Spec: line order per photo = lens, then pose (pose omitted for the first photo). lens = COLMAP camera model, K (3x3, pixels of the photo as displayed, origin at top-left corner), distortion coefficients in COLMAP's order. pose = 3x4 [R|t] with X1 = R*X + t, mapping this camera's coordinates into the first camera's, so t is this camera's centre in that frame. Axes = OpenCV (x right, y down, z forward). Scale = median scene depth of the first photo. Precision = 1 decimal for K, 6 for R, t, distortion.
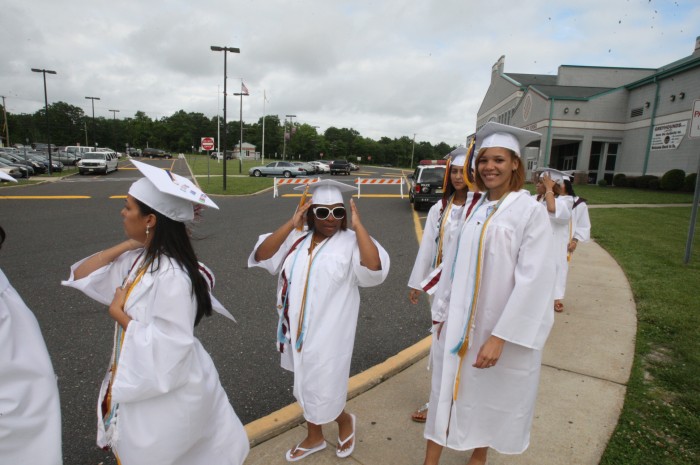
lens RADIAL K [[419.9, 0, 354.1], [0, 419.9, 241.7], [0, 0, 1]] dist [-0.085473, 0.060698]
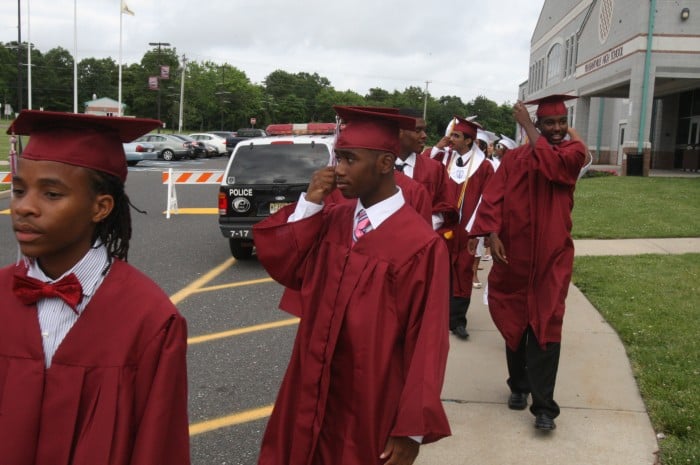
lens RADIAL K [[749.8, 0, 350.0], [0, 749.8, 232.5], [0, 0, 1]] dist [-0.015900, 0.058725]
pose [[0.999883, -0.006322, 0.013921, 0.098529], [0.007127, 0.998258, -0.058573, -0.024255], [-0.013527, 0.058665, 0.998186, 0.139952]]
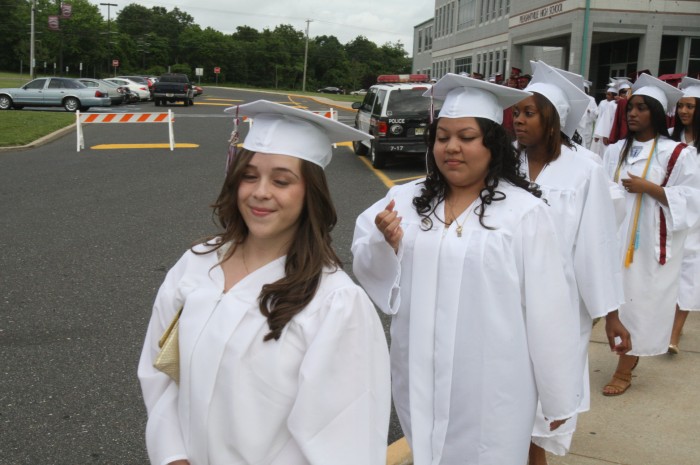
lens RADIAL K [[863.5, 0, 350.0], [0, 863.5, 232.5], [0, 0, 1]] dist [-0.022744, 0.181449]
pose [[0.980372, -0.038761, 0.193307, -0.042997], [0.040892, 0.999139, -0.007044, 0.005662], [-0.192867, 0.014811, 0.981113, -0.032349]]
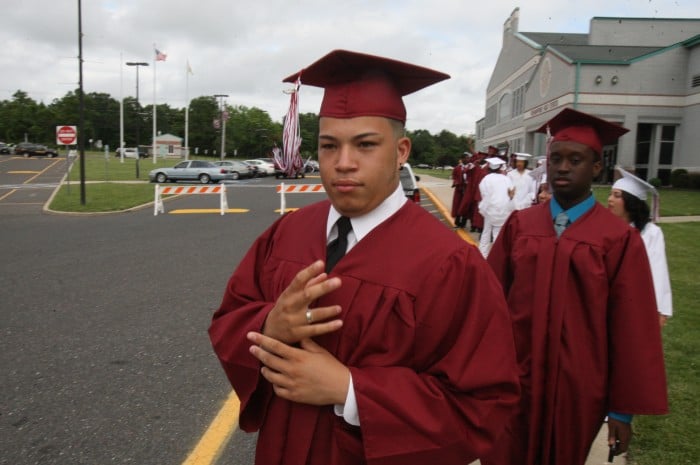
lens RADIAL K [[578.6, 0, 350.0], [0, 578.6, 232.5], [0, 0, 1]] dist [-0.043512, 0.055754]
pose [[0.999392, -0.017790, 0.029993, 0.049063], [0.019621, 0.997890, -0.061887, -0.008891], [-0.028829, 0.062438, 0.997632, 0.048184]]
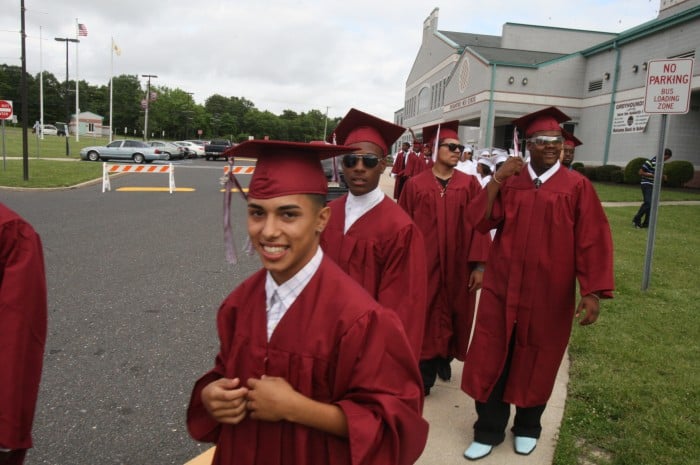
lens RADIAL K [[560.6, 0, 350.0], [0, 560.6, 232.5], [0, 0, 1]] dist [-0.063579, 0.091784]
pose [[0.984639, -0.007037, 0.174460, 0.025508], [0.012528, 0.999460, -0.030392, -0.004242], [-0.174152, 0.032110, 0.984195, 0.024501]]
